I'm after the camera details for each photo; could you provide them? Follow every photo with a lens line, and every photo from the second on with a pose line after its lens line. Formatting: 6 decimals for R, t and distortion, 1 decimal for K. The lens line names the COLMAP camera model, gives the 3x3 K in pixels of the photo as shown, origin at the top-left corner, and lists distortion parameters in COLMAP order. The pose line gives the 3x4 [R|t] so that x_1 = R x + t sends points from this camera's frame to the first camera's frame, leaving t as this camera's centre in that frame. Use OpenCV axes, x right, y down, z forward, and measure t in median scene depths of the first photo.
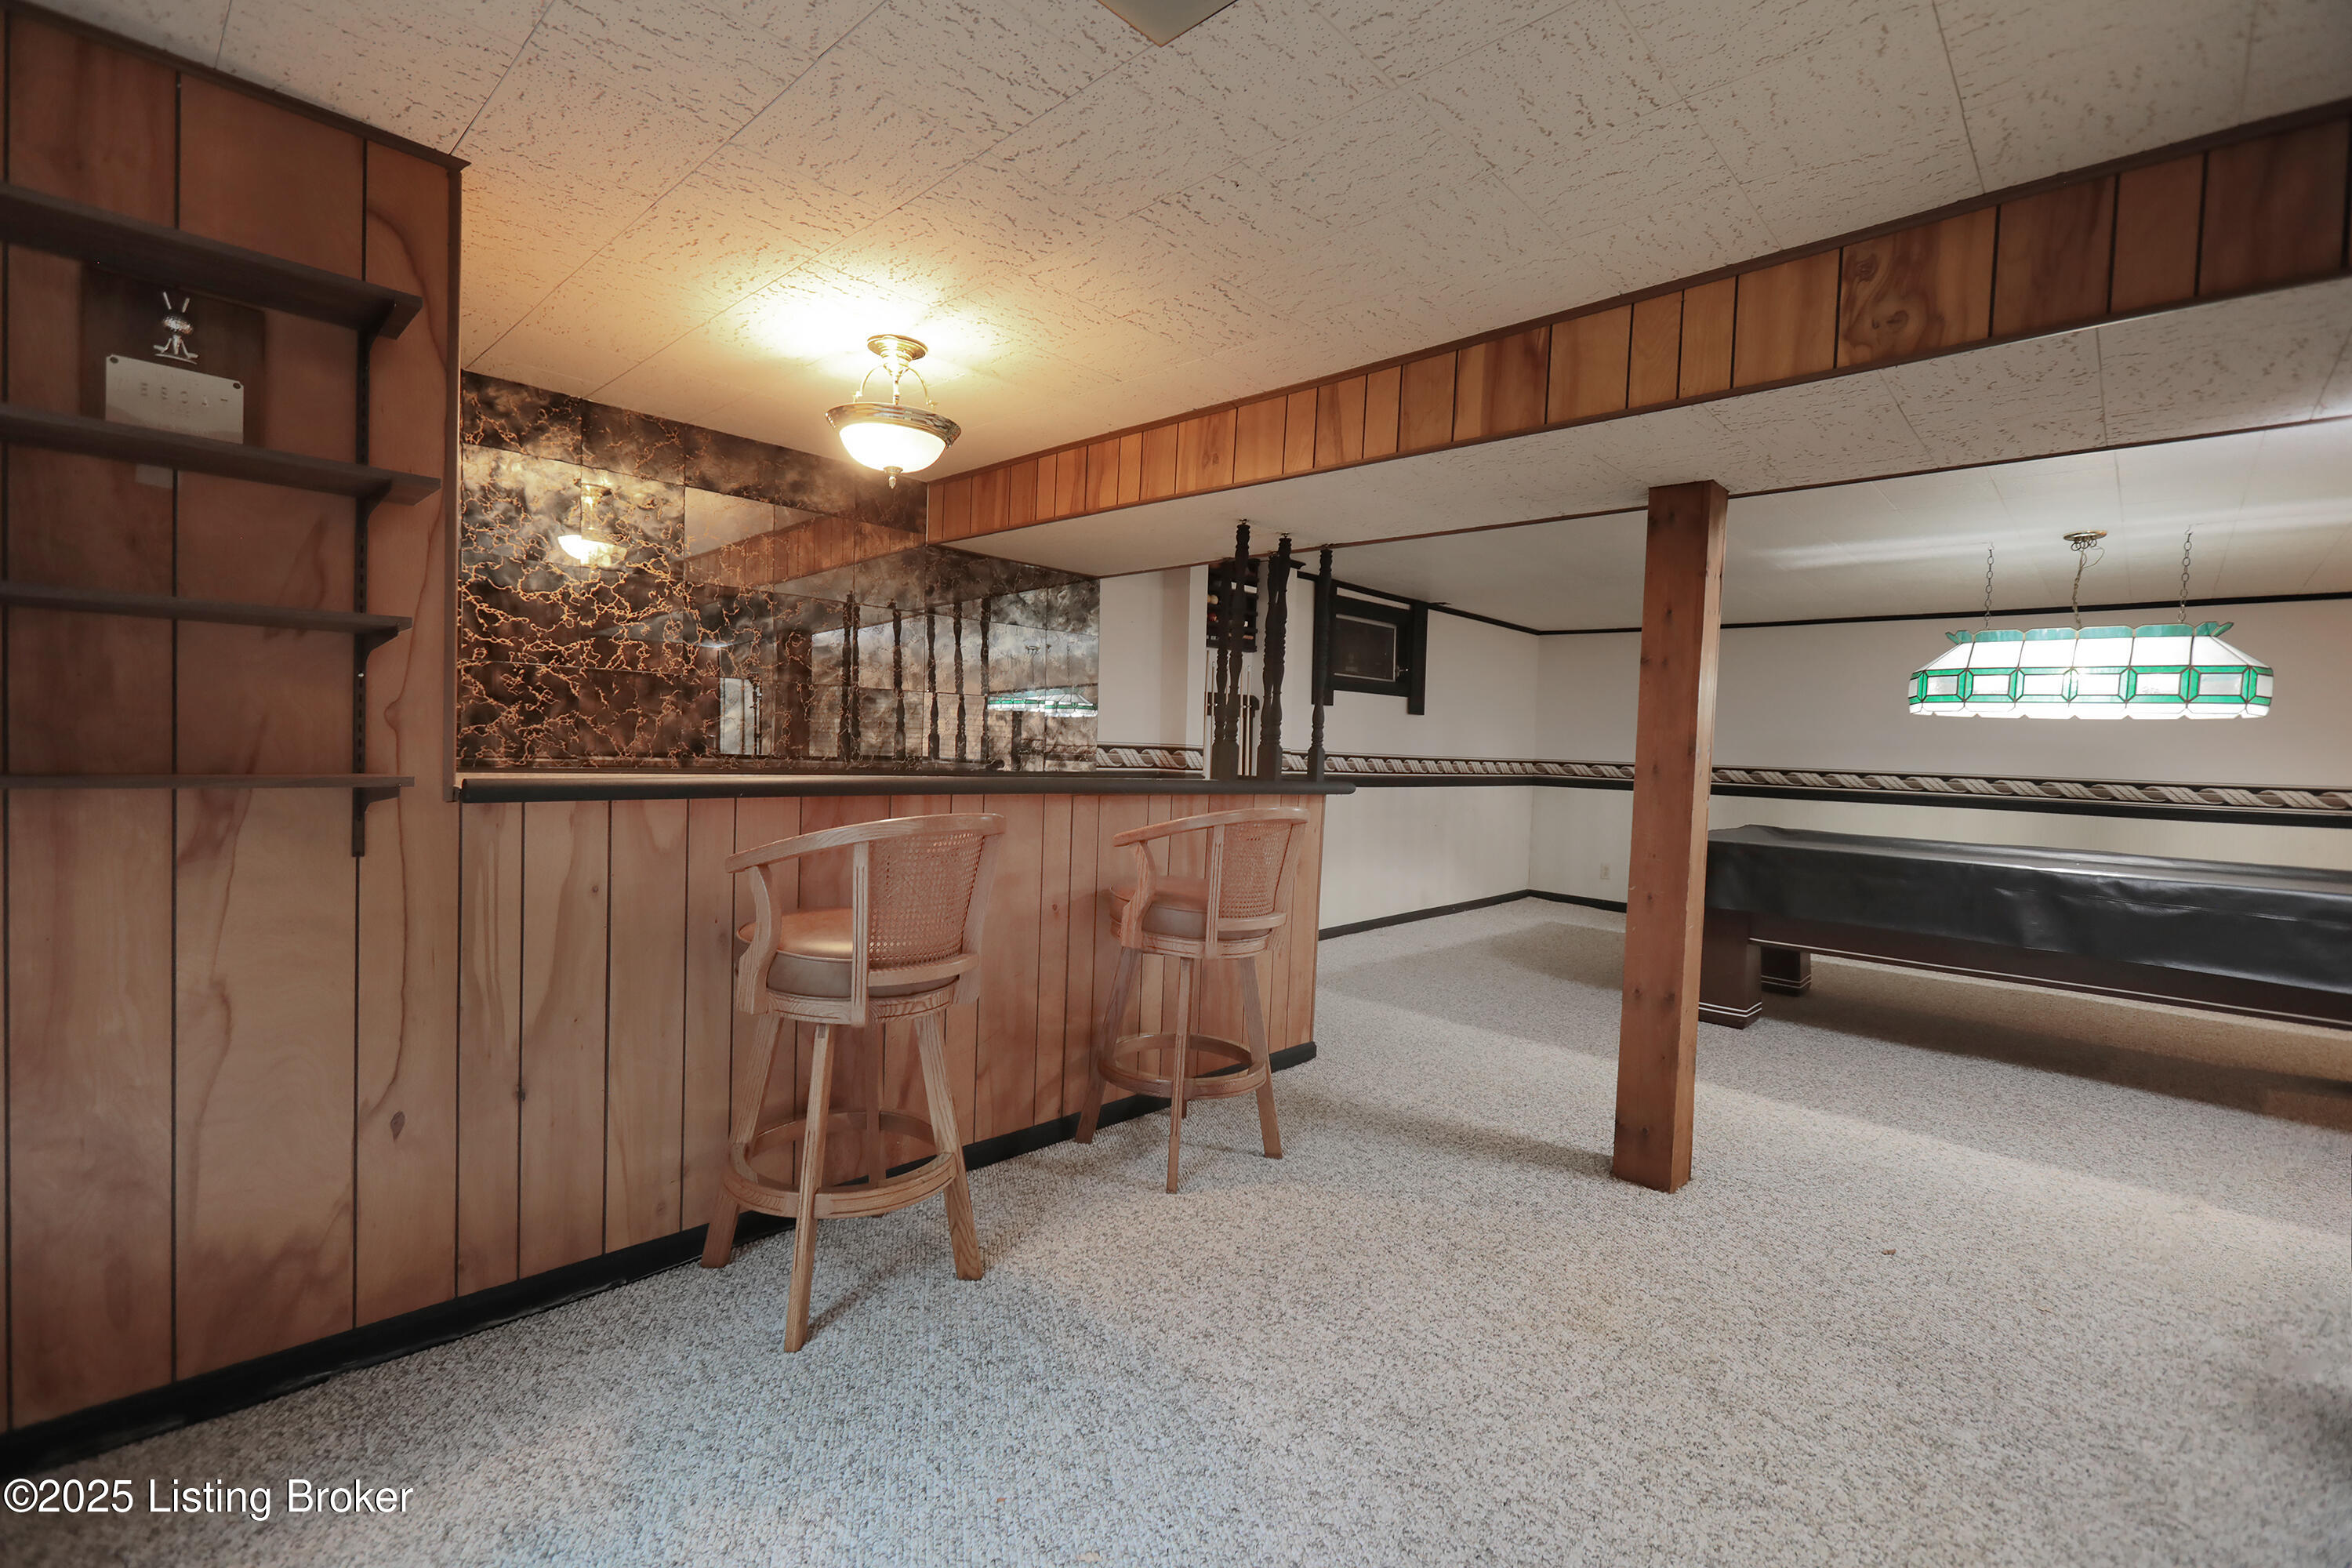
lens RADIAL K [[1047.6, 0, 1167.7], [0, 1047.6, 782.4], [0, 0, 1]] dist [-0.002922, 0.000754]
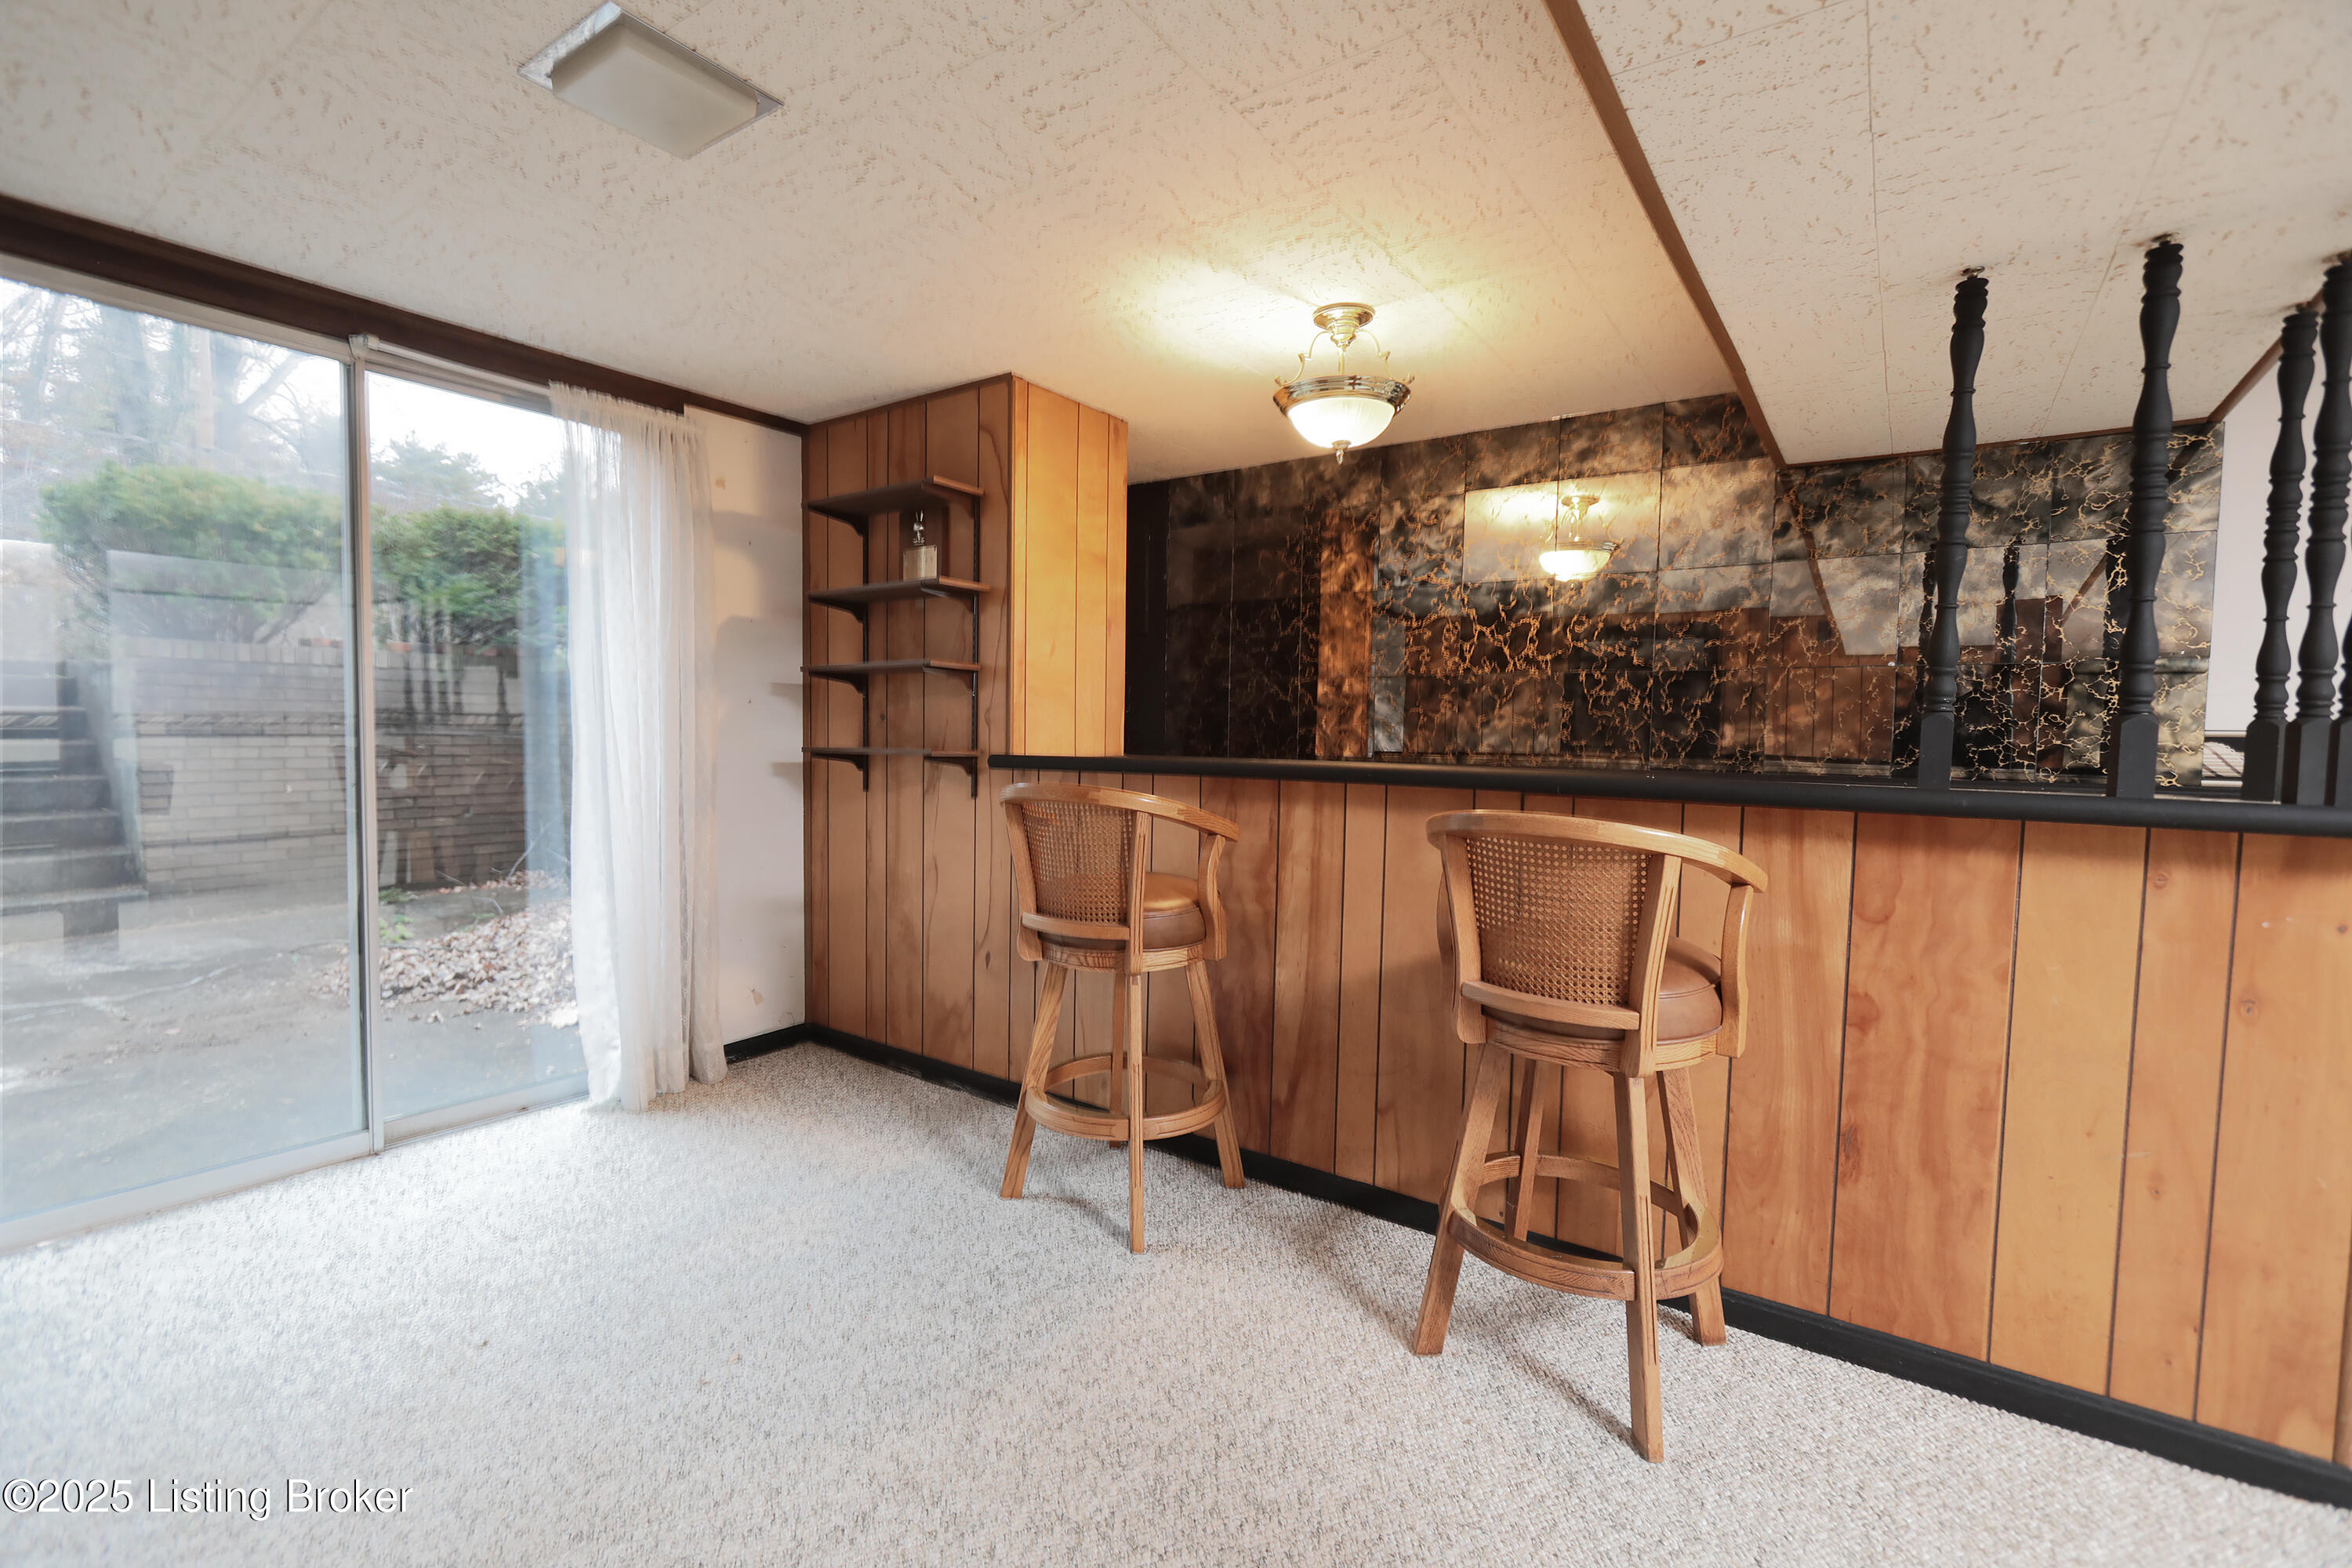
lens RADIAL K [[1047.6, 0, 1167.7], [0, 1047.6, 782.4], [0, 0, 1]] dist [-0.002922, 0.000754]
pose [[0.140784, 0.019496, -0.989848, 0.547671], [-0.044018, 0.998941, 0.013415, 0.004219], [0.989061, 0.041682, 0.141493, 0.584912]]
